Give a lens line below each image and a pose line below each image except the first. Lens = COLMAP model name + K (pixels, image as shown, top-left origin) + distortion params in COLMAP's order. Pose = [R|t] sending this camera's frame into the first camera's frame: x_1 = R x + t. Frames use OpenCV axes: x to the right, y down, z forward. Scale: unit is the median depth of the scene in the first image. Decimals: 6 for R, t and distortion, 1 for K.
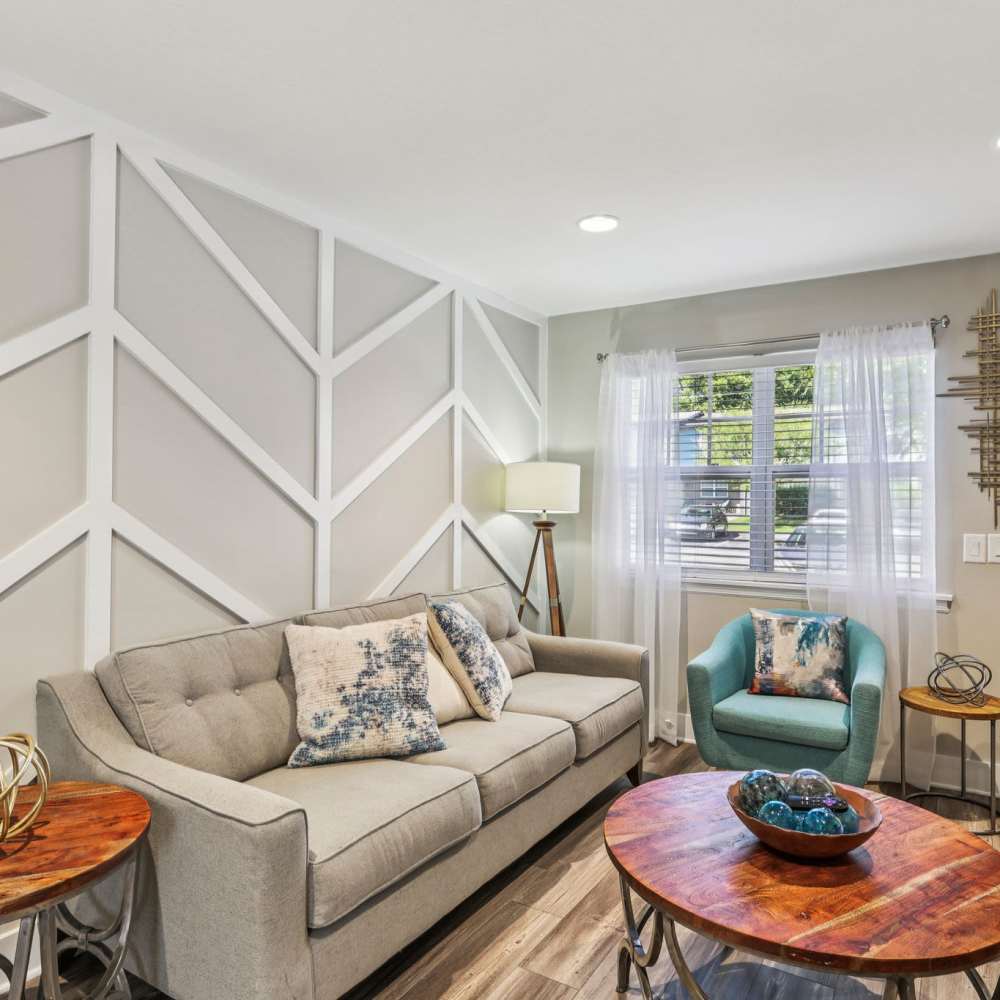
lens RADIAL K [[743.4, 0, 500.0], [0, 743.4, 500.0], [0, 0, 1]] dist [0.004448, 0.001275]
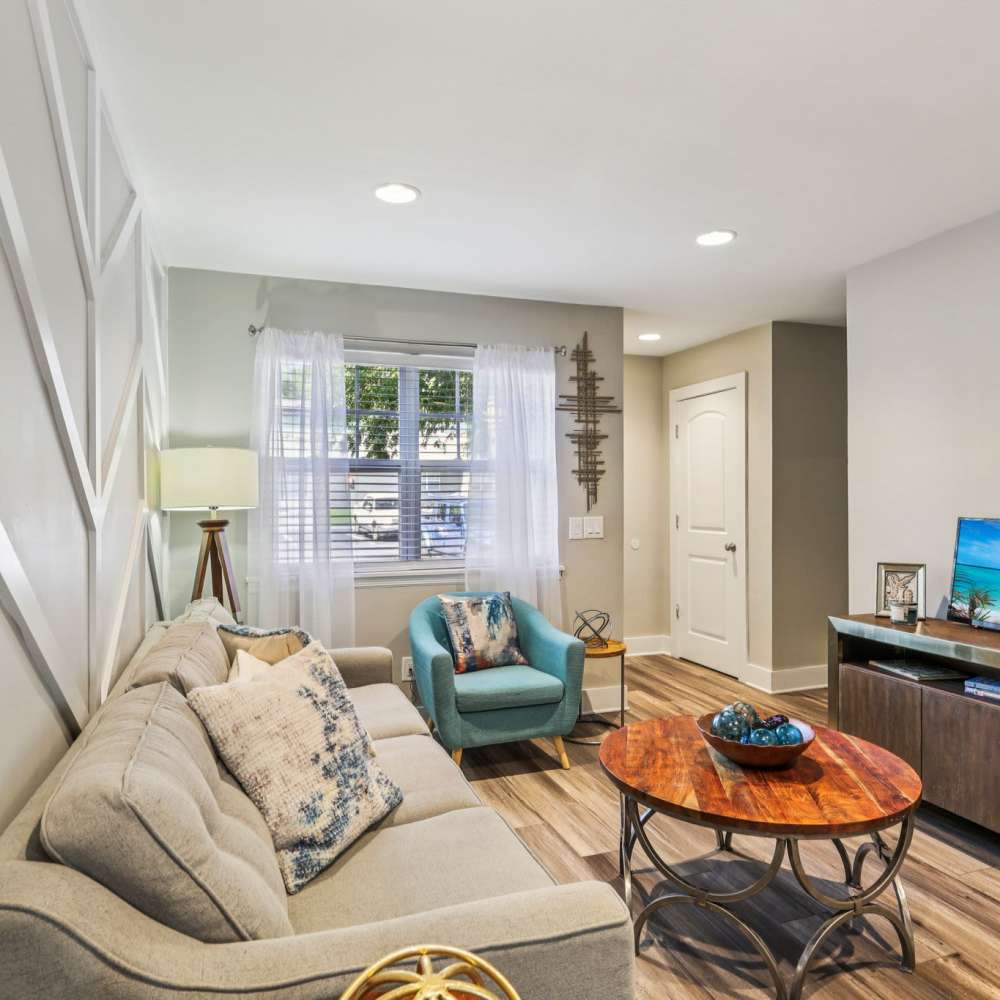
lens RADIAL K [[743.4, 0, 500.0], [0, 743.4, 500.0], [0, 0, 1]] dist [0.004448, 0.001275]
pose [[0.624836, -0.014784, 0.780616, -0.460988], [0.008531, 0.999890, 0.012108, -0.001569], [-0.780710, -0.000906, 0.624893, 0.289982]]
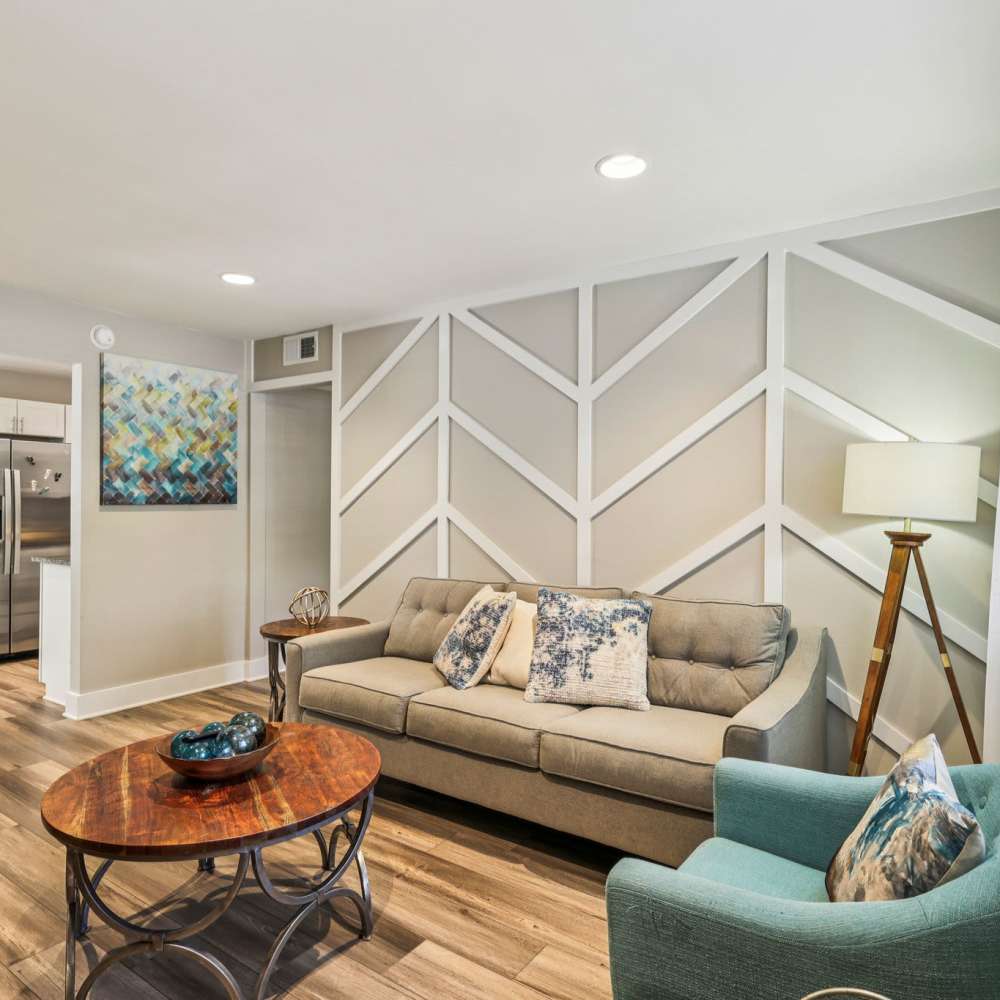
lens RADIAL K [[685.0, 0, 500.0], [0, 685.0, 500.0], [0, 0, 1]] dist [-0.000166, 0.043618]
pose [[-0.042305, -0.001972, -0.999103, 0.822156], [0.004511, 0.999987, -0.002165, 0.000186], [0.999095, -0.004599, -0.042295, 0.812623]]
